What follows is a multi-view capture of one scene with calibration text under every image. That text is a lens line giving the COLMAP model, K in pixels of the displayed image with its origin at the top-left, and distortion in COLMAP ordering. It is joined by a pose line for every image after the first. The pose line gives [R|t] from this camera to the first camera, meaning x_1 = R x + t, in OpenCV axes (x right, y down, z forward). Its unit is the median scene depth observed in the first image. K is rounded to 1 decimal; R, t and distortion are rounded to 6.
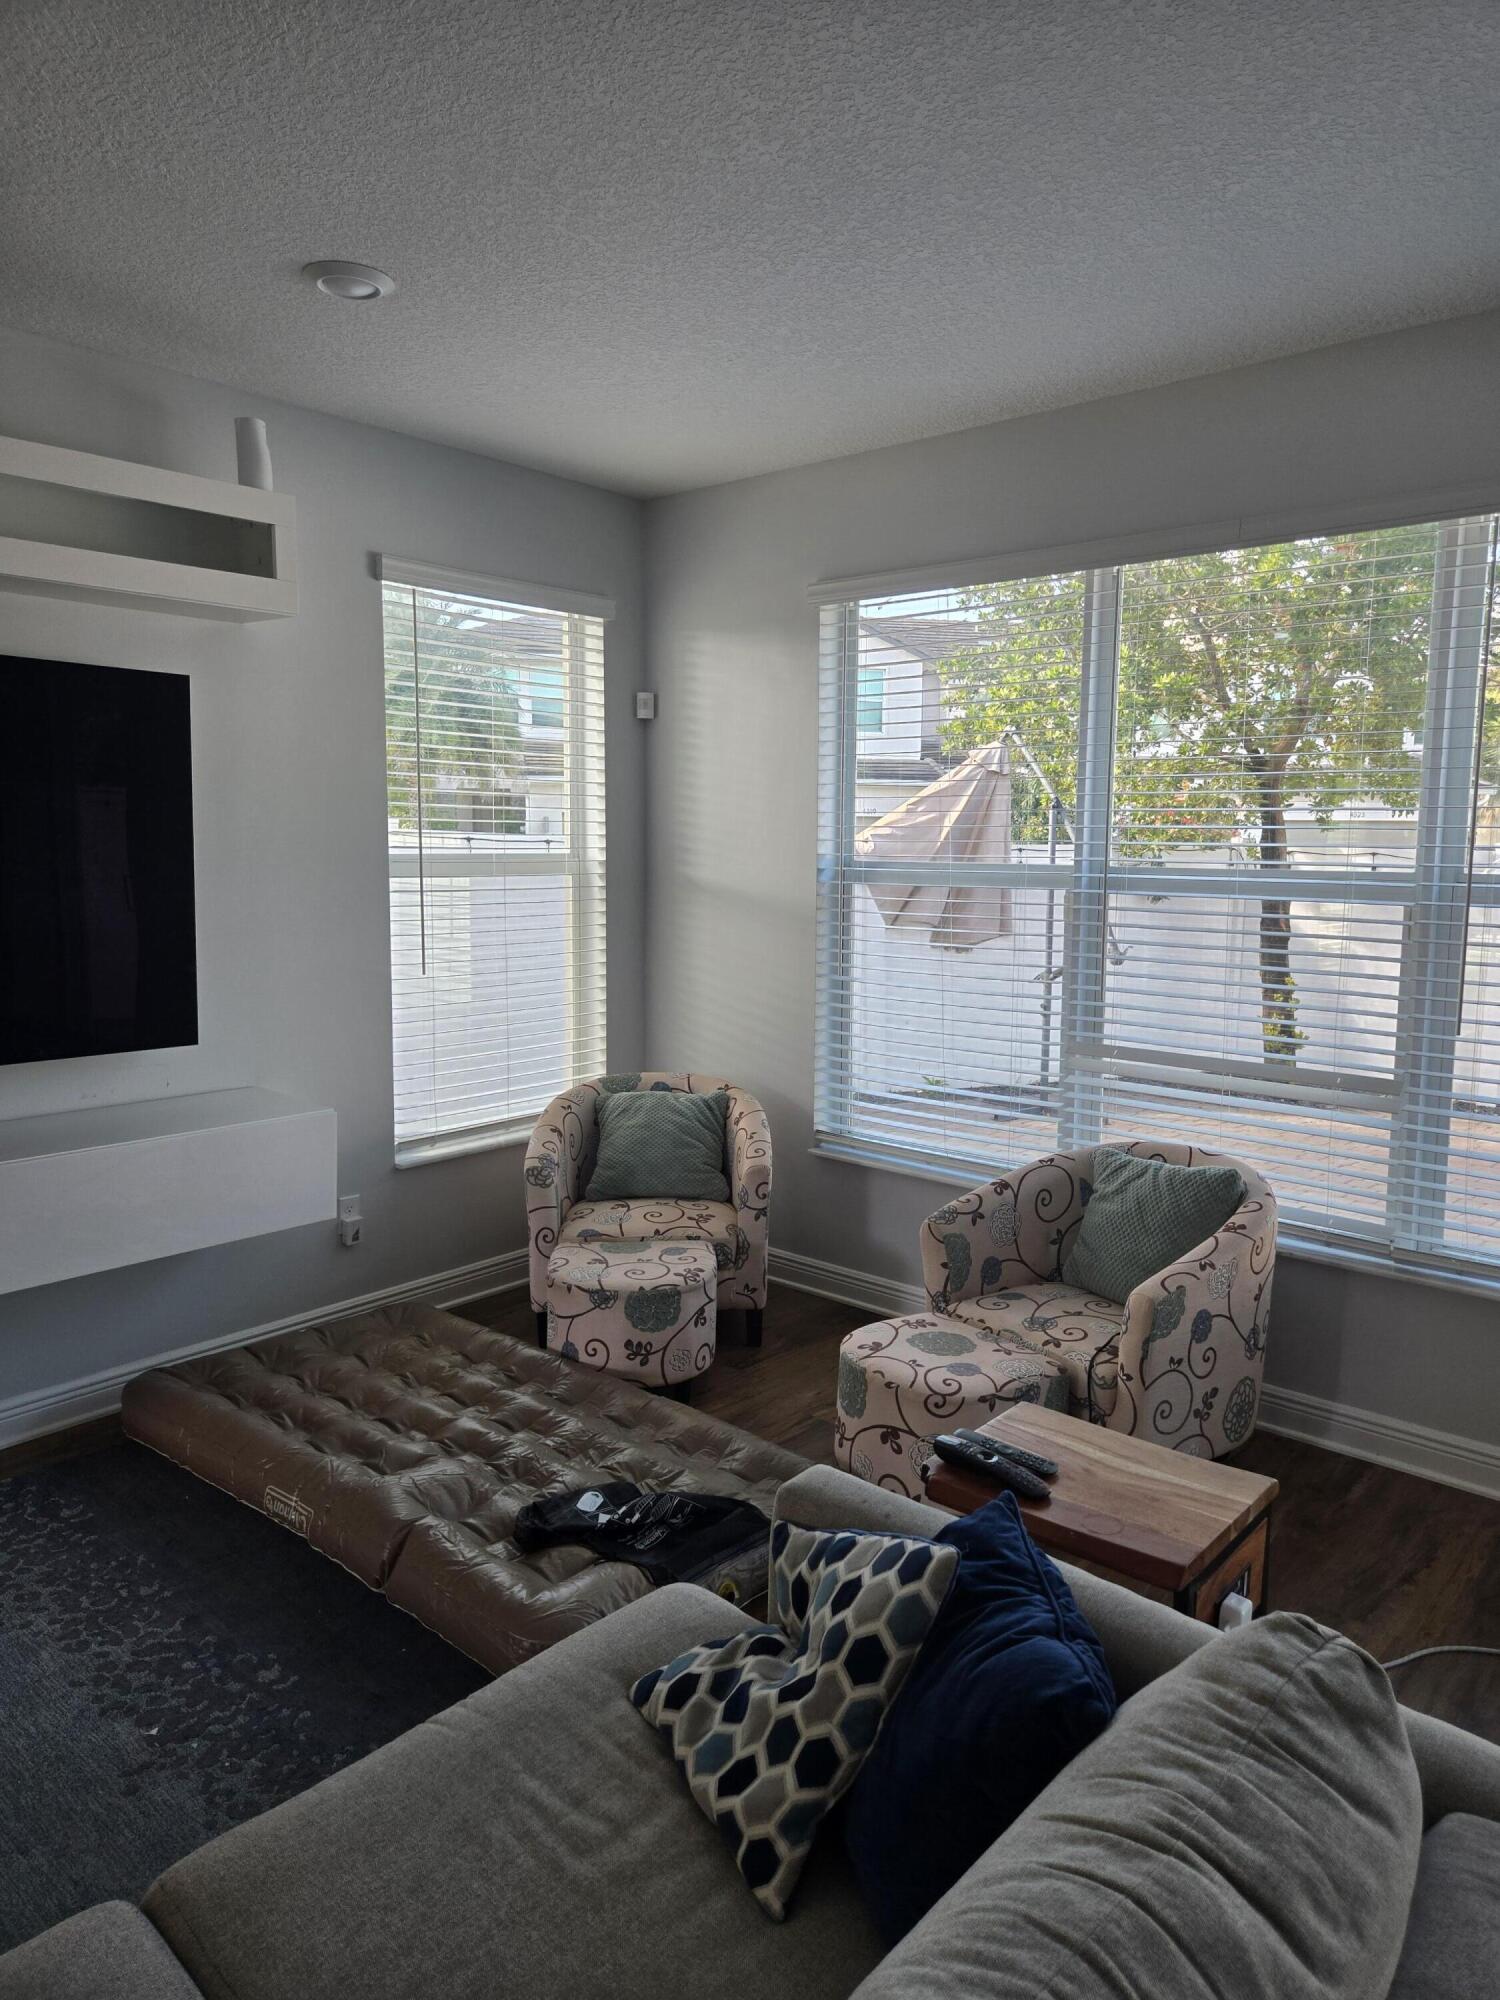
lens RADIAL K [[1345.0, 0, 765.6], [0, 1345.0, 985.5], [0, 0, 1]] dist [0.056816, -0.046294]
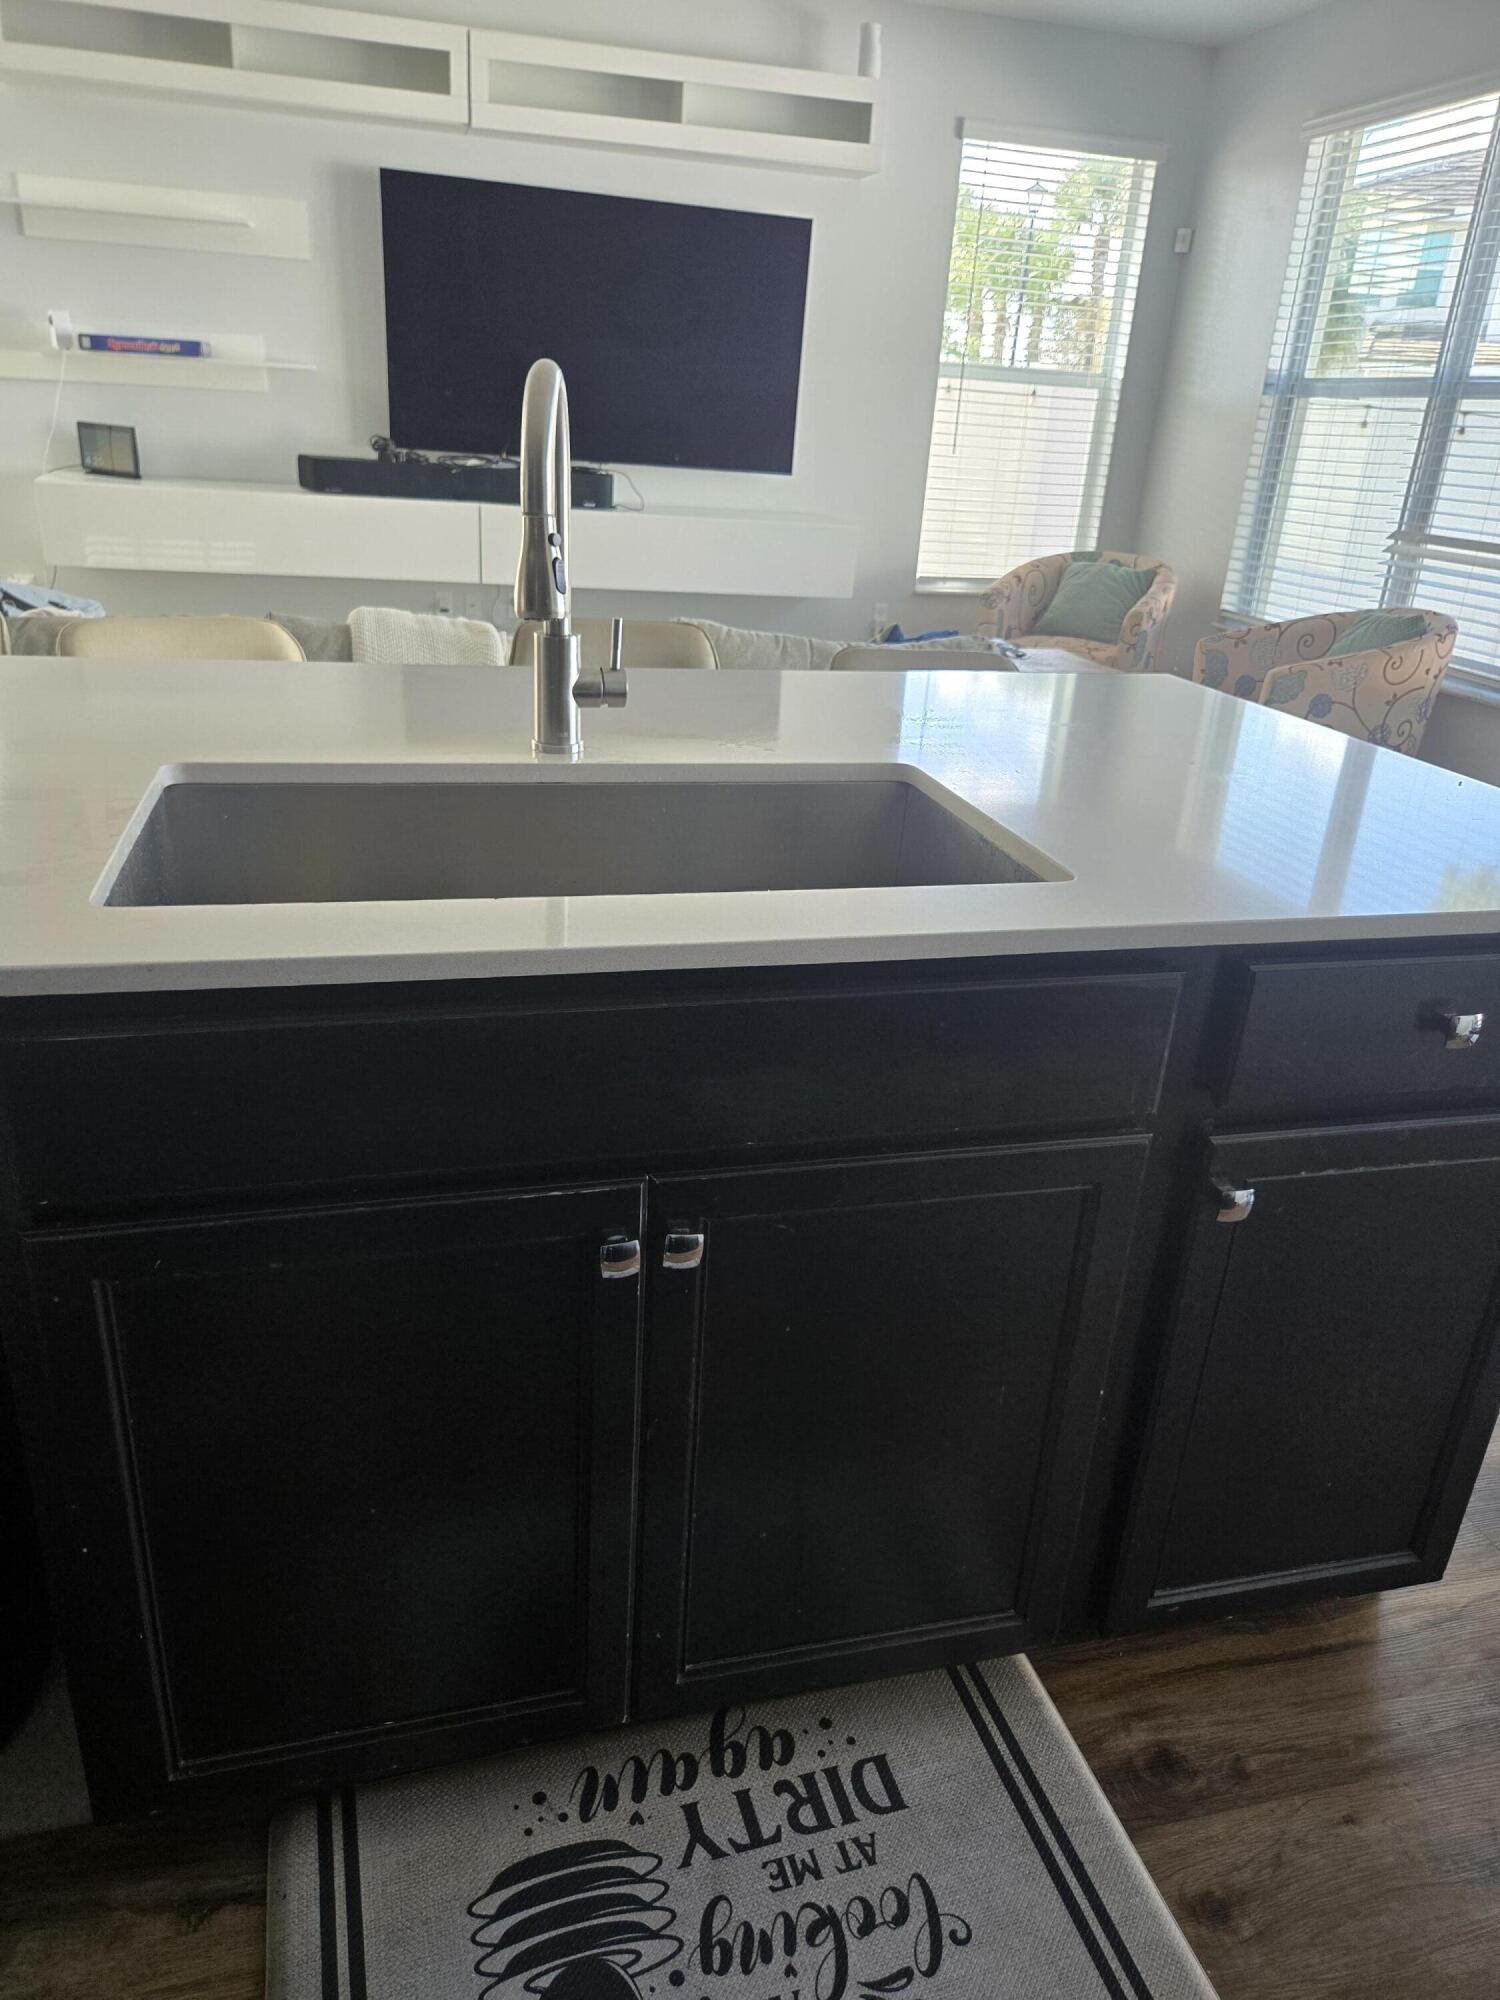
lens RADIAL K [[1345.0, 0, 726.9], [0, 1345.0, 985.7], [0, 0, 1]] dist [0.056816, -0.046294]
pose [[0.809671, 0.264216, -0.524045, 0.545287], [-0.117402, 0.947797, 0.296474, 0.153354], [0.575021, -0.178523, 0.798424, -0.462894]]
